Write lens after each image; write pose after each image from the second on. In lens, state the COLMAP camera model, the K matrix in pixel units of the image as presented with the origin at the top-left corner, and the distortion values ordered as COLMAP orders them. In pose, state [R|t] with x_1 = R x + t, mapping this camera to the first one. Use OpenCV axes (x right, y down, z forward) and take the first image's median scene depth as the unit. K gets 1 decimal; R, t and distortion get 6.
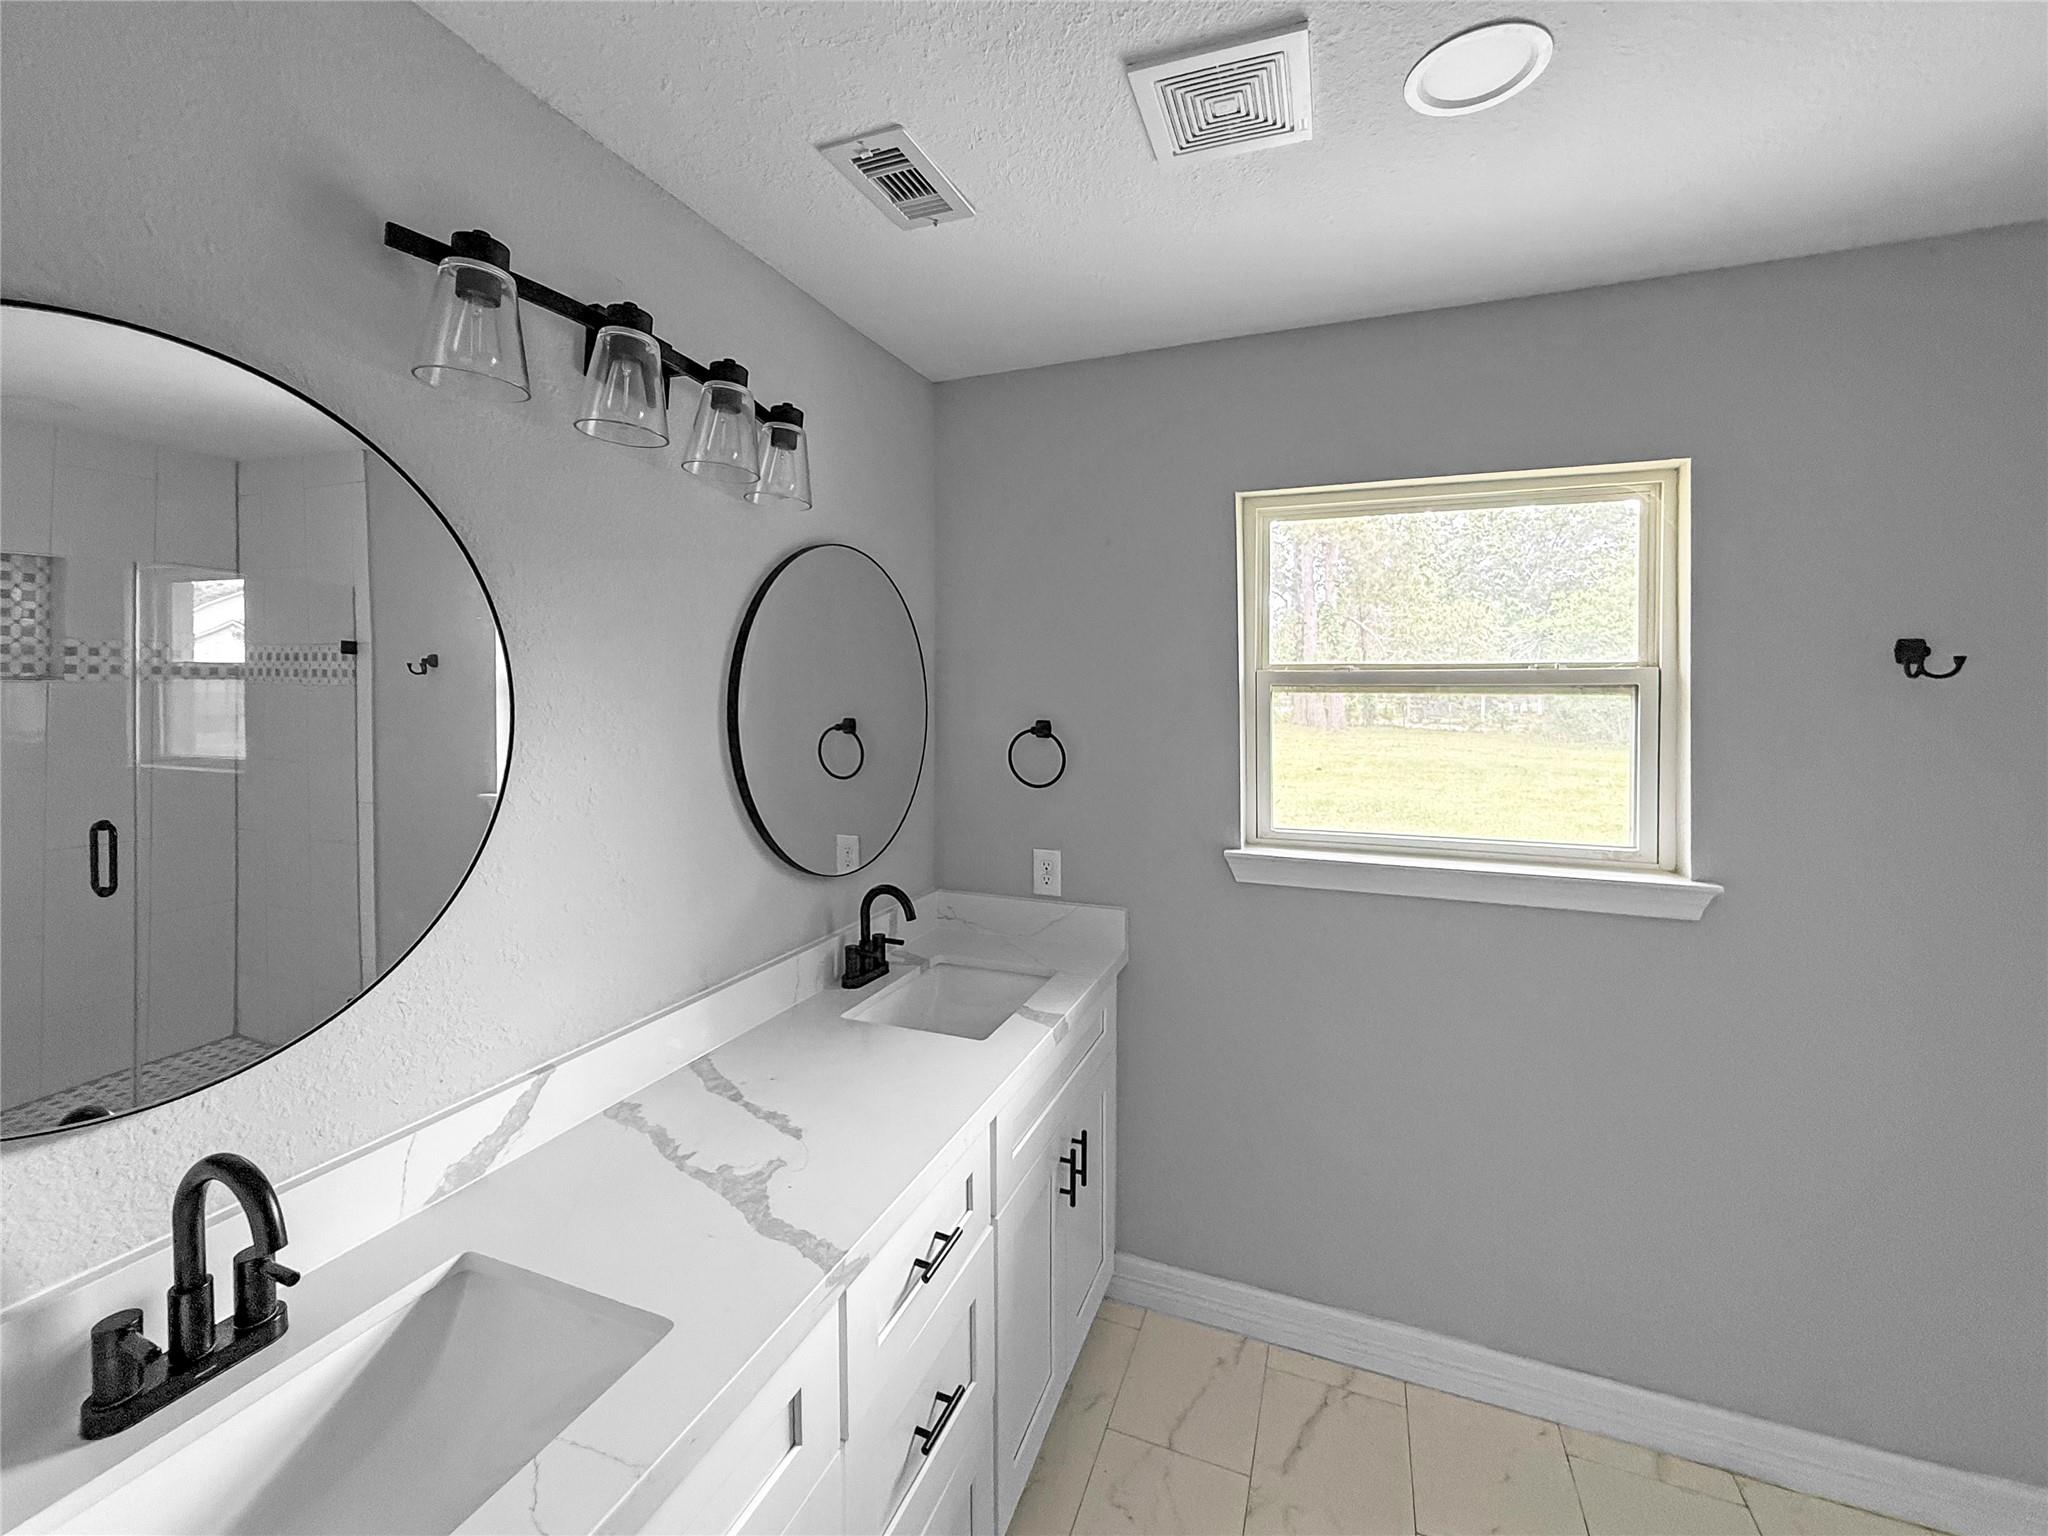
lens RADIAL K [[835.8, 0, 1010.6], [0, 835.8, 728.2], [0, 0, 1]] dist [-0.000277, -0.000078]
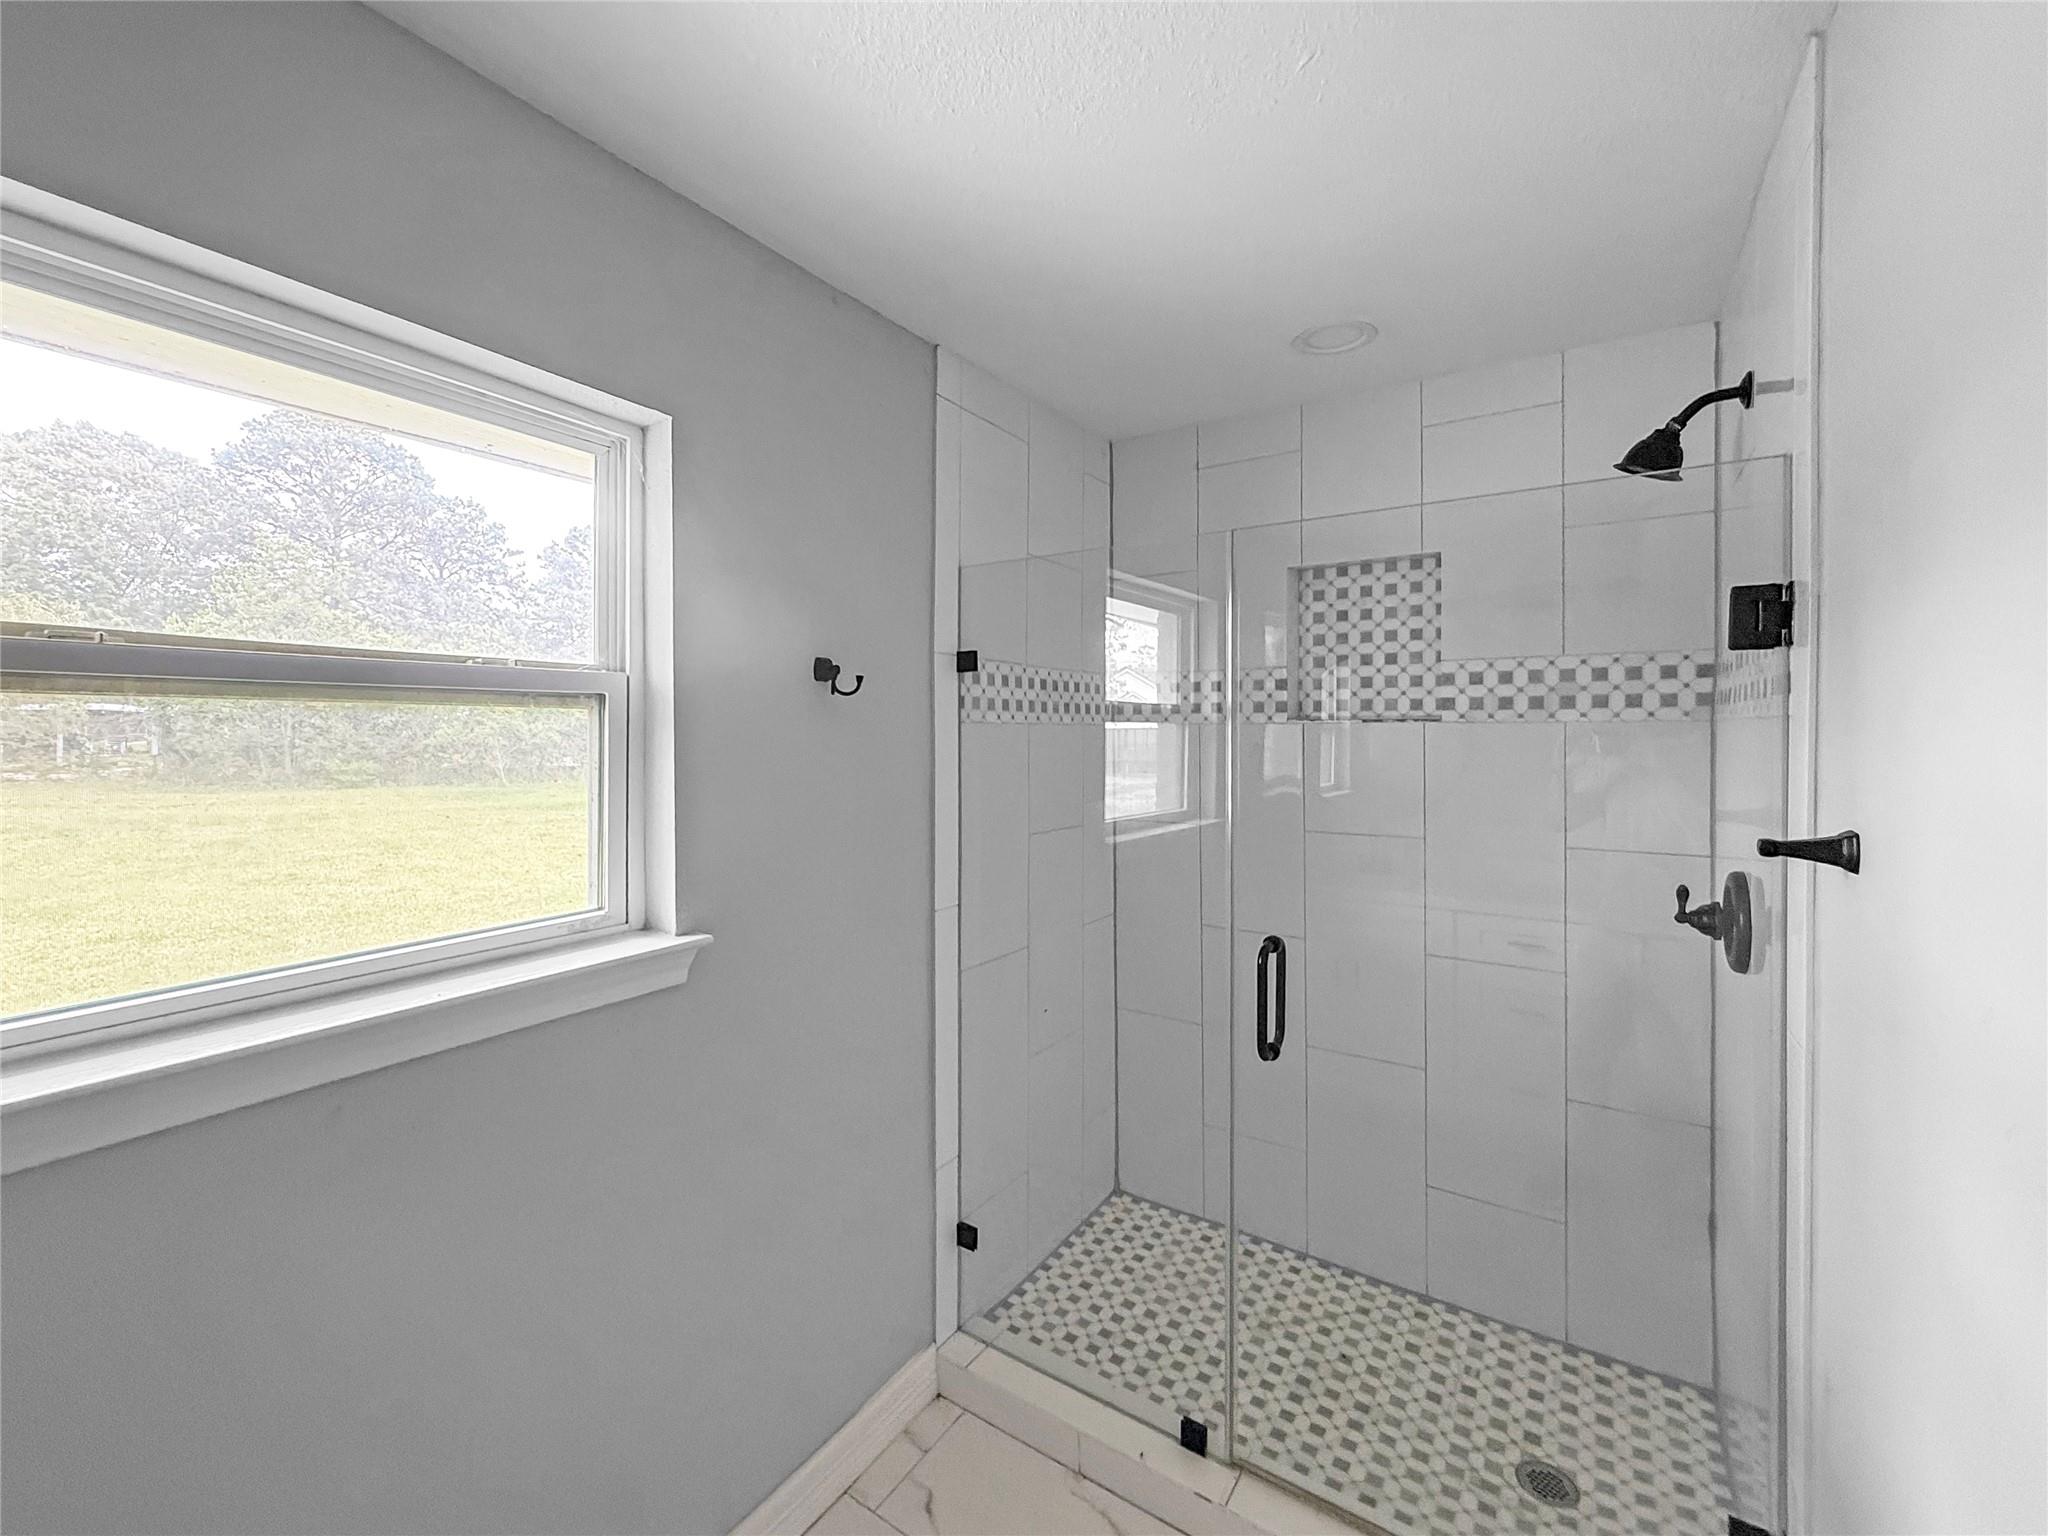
lens RADIAL K [[835.8, 0, 1010.6], [0, 835.8, 728.2], [0, 0, 1]] dist [-0.000277, -0.000078]
pose [[0.201843, -0.000805, 0.979418, 0.071802], [0.042318, 0.999073, -0.007900, 0.000639], [-0.978503, 0.043042, 0.201690, 0.465921]]
